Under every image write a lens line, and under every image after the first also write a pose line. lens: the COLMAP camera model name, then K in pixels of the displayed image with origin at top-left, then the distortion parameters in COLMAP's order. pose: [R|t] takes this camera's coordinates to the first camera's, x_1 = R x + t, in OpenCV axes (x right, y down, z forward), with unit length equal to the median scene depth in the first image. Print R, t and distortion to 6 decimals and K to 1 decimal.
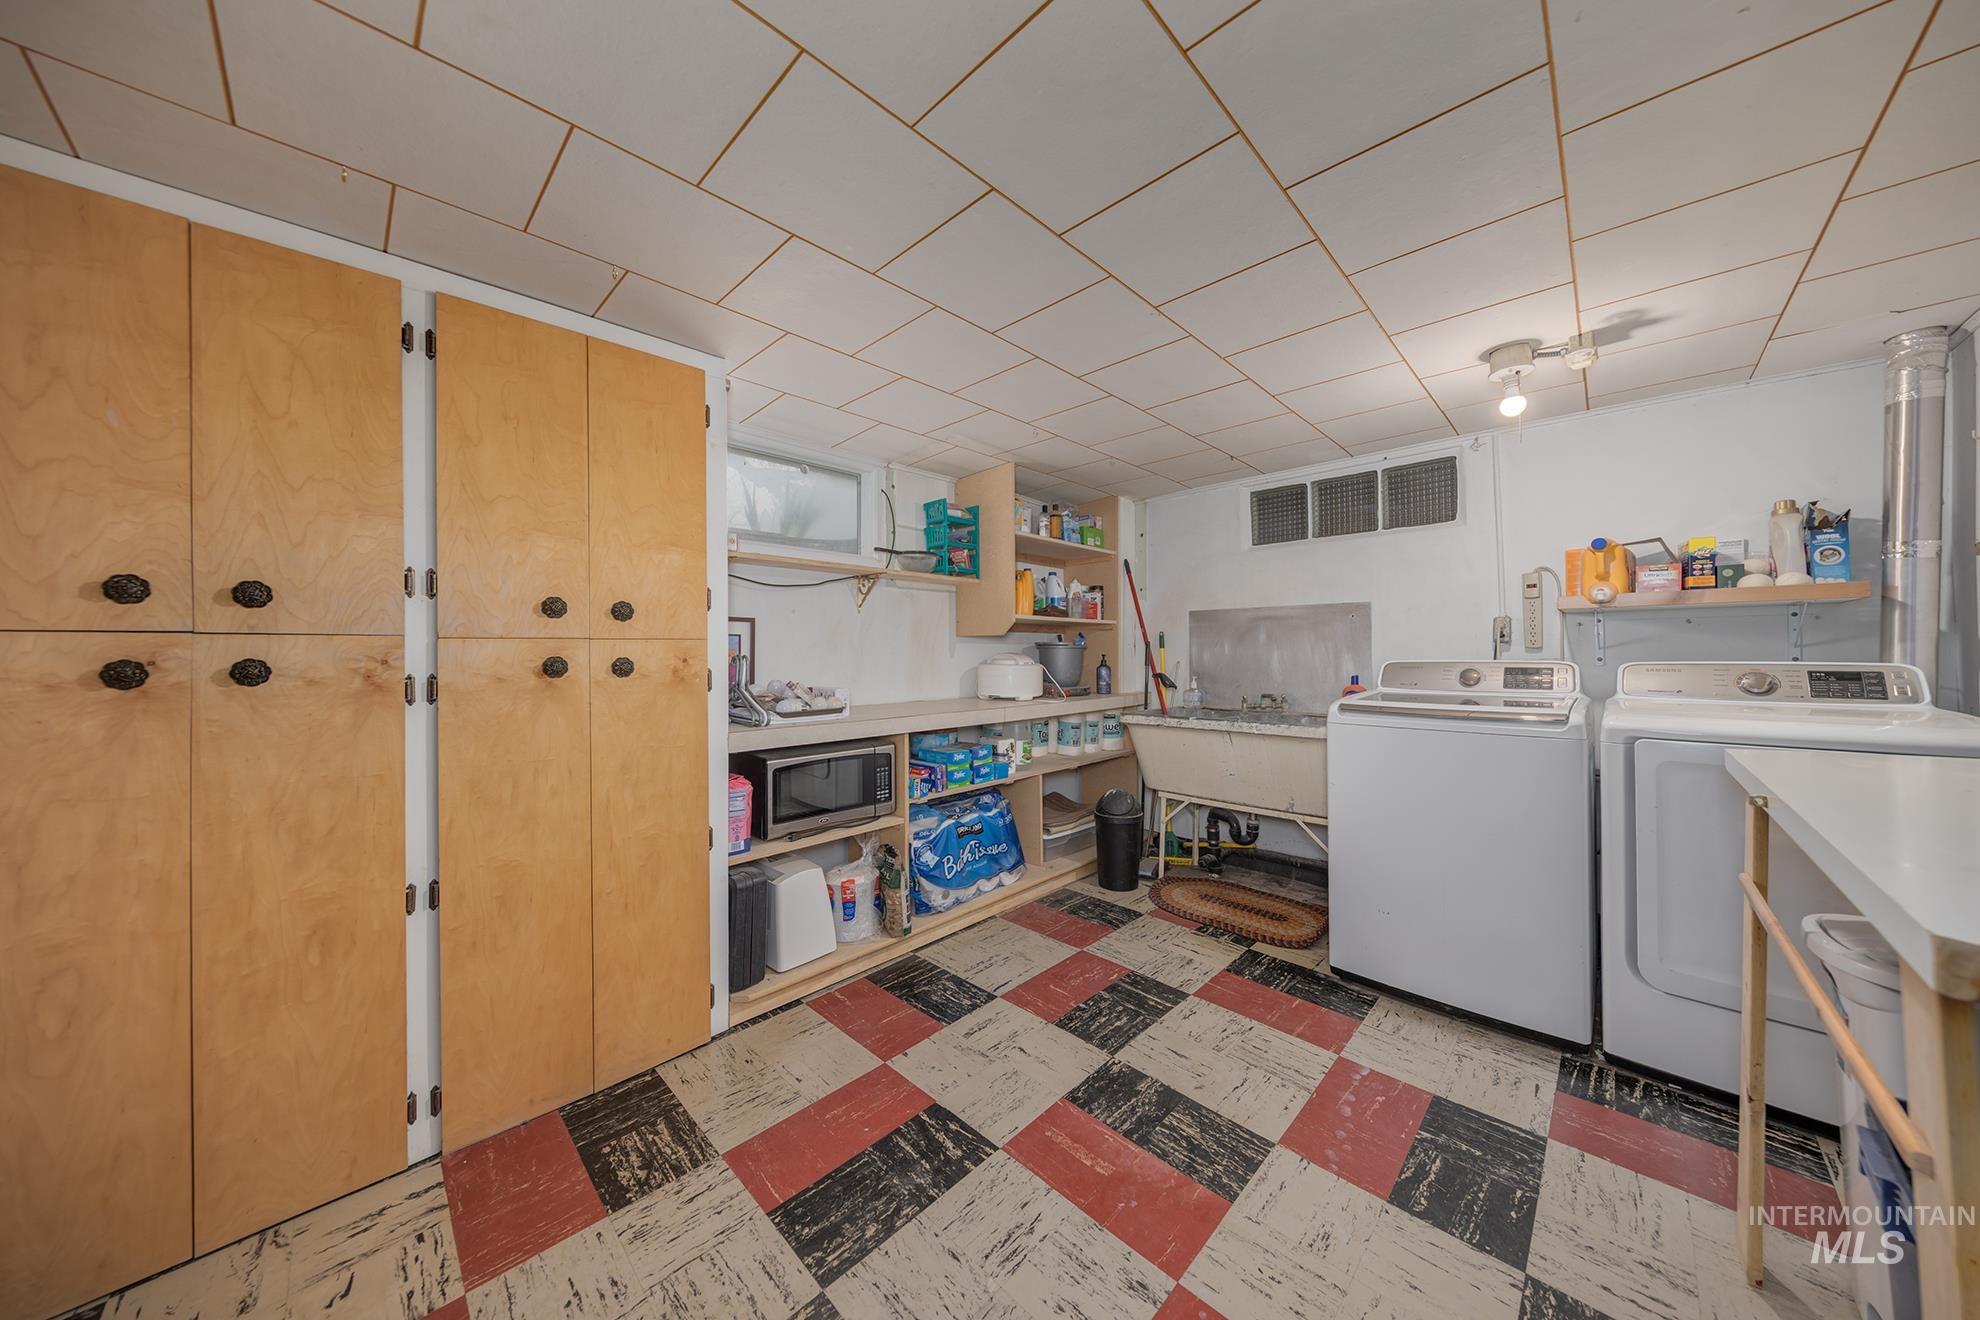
lens RADIAL K [[634.5, 0, 996.0], [0, 634.5, 662.1], [0, 0, 1]] dist [-0.002147, -0.001078]
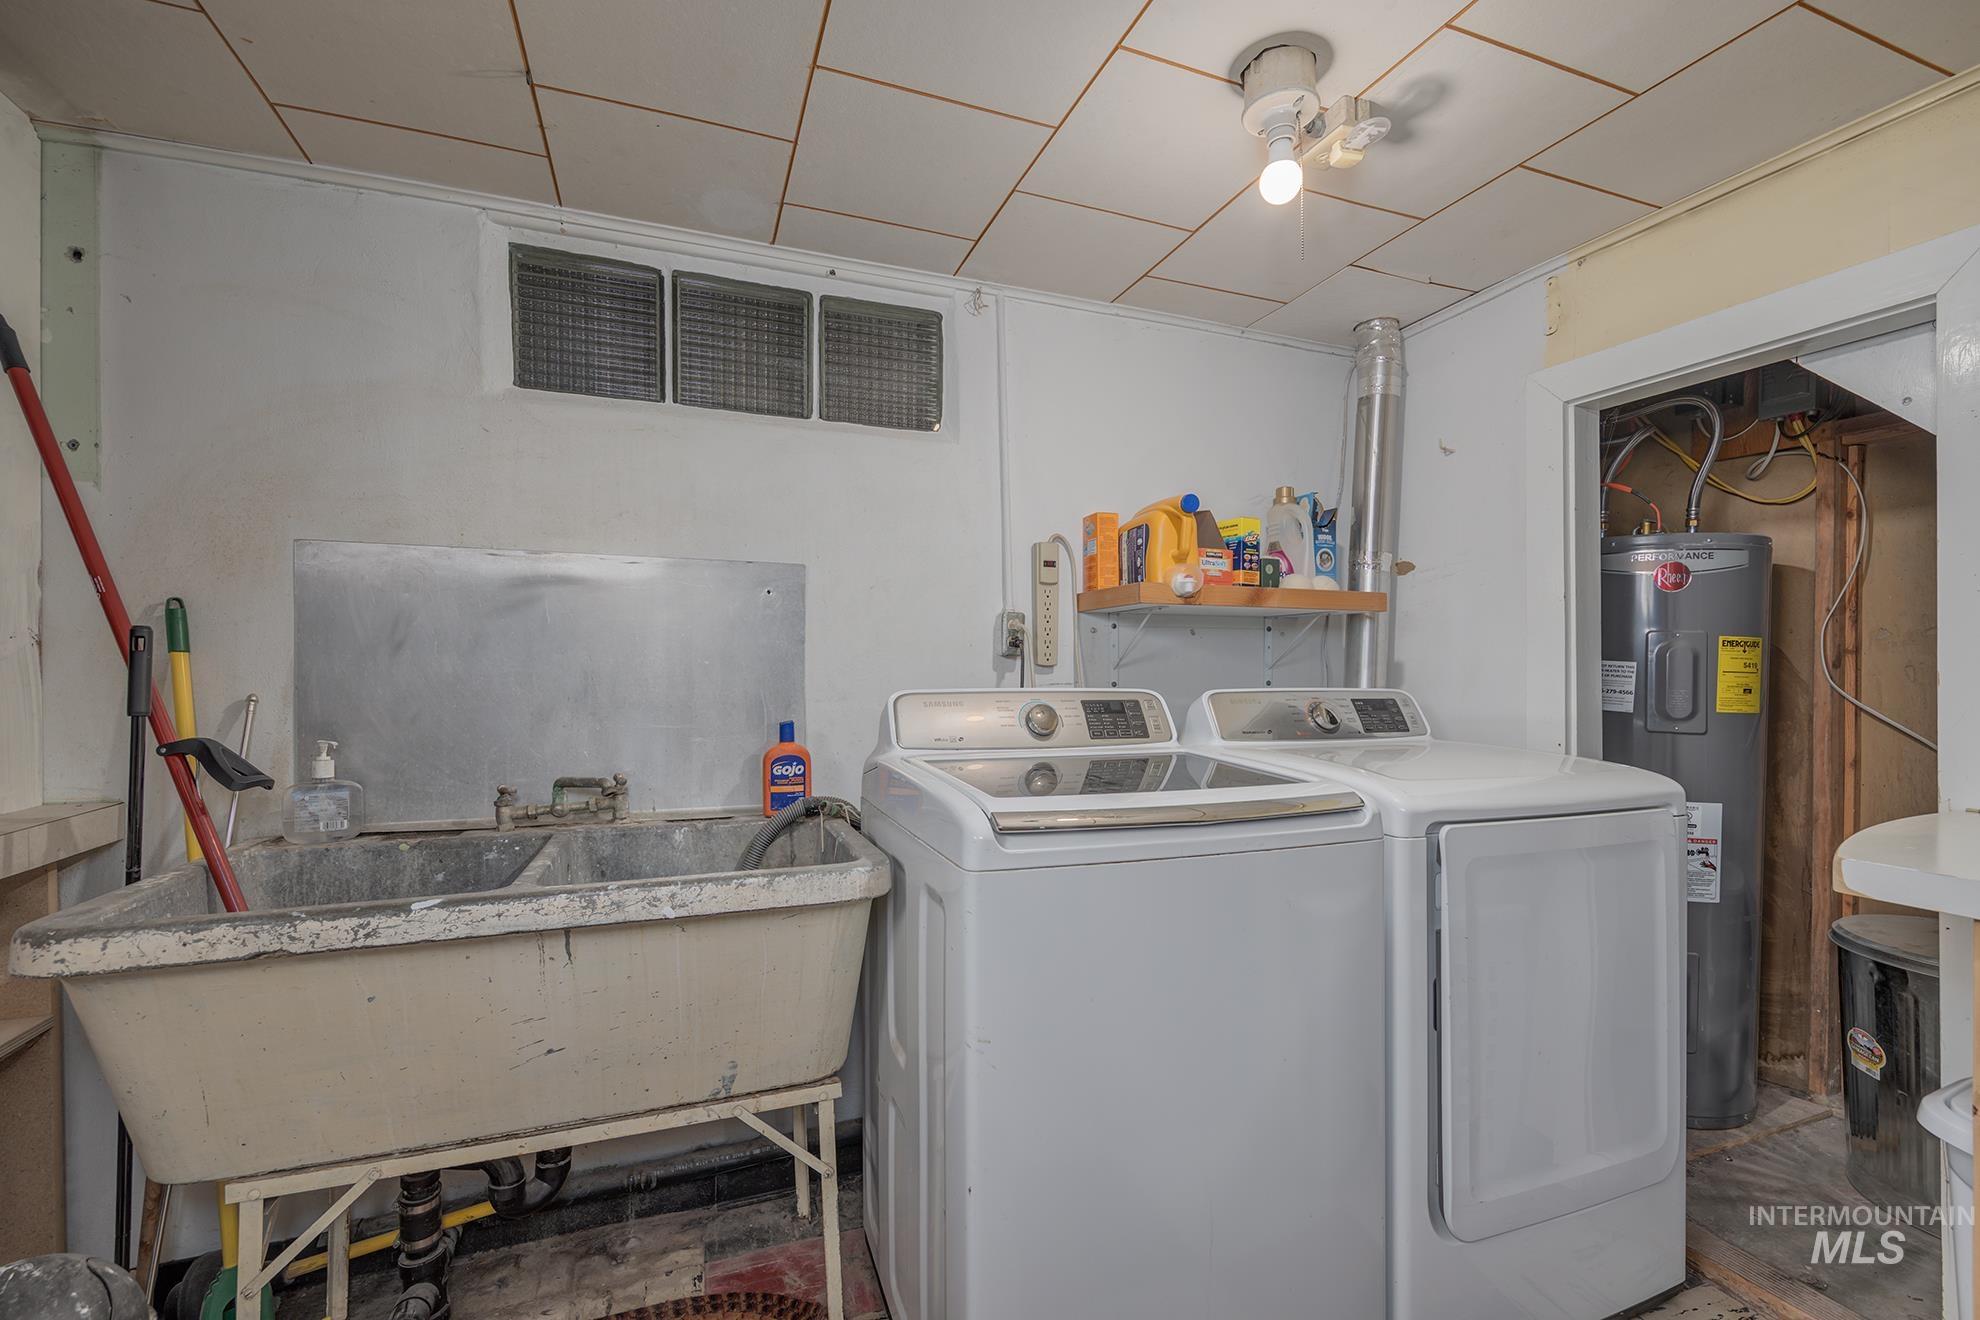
lens RADIAL K [[840.0, 0, 989.3], [0, 840.0, 674.7], [0, 0, 1]] dist [-0.003030, -0.000007]
pose [[0.419073, -0.000420, 0.907952, 0.080549], [0.003671, 0.999993, -0.001232, -0.011407], [-0.907945, 0.003849, 0.419072, 0.630188]]
